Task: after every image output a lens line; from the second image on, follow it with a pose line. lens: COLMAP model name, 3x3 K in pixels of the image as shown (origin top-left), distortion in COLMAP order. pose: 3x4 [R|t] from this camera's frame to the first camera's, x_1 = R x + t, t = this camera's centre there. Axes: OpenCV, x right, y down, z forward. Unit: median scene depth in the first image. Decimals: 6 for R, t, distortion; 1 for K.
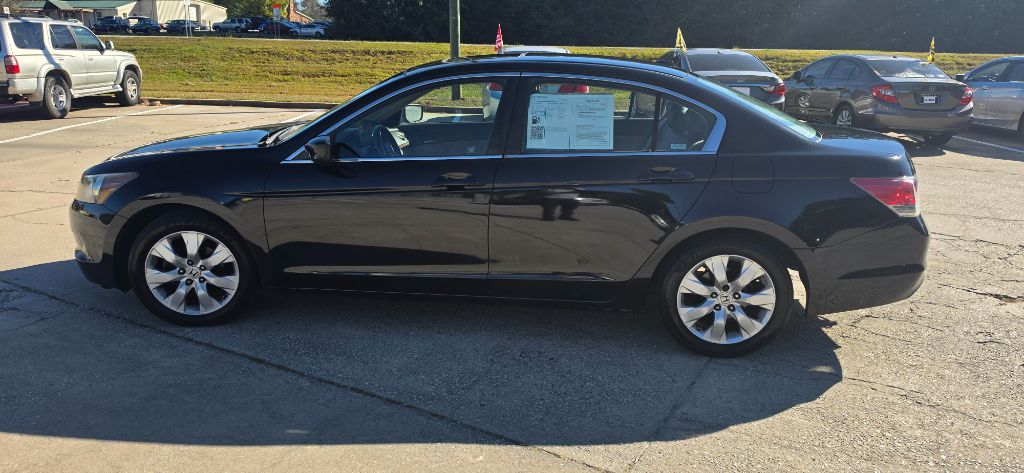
lens RADIAL K [[714.1, 0, 437.8], [0, 714.1, 265.9], [0, 0, 1]] dist [0.062387, -0.089244]
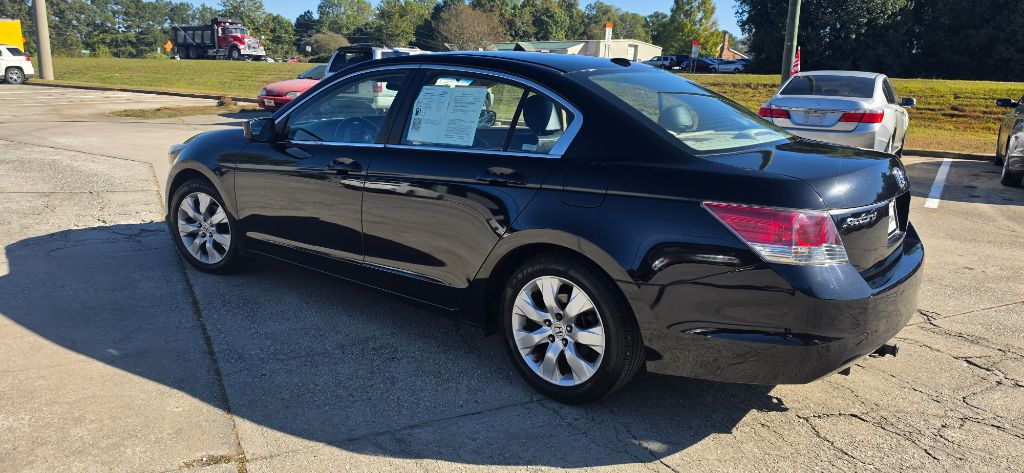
lens RADIAL K [[702.0, 0, 516.9], [0, 702.0, 245.5], [0, 0, 1]] dist [0.023468, -0.007581]
pose [[0.837745, 0.131682, -0.529946, 0.772142], [-0.172856, 0.984531, -0.028614, -0.018910], [0.517981, 0.115576, 0.847548, 0.270552]]
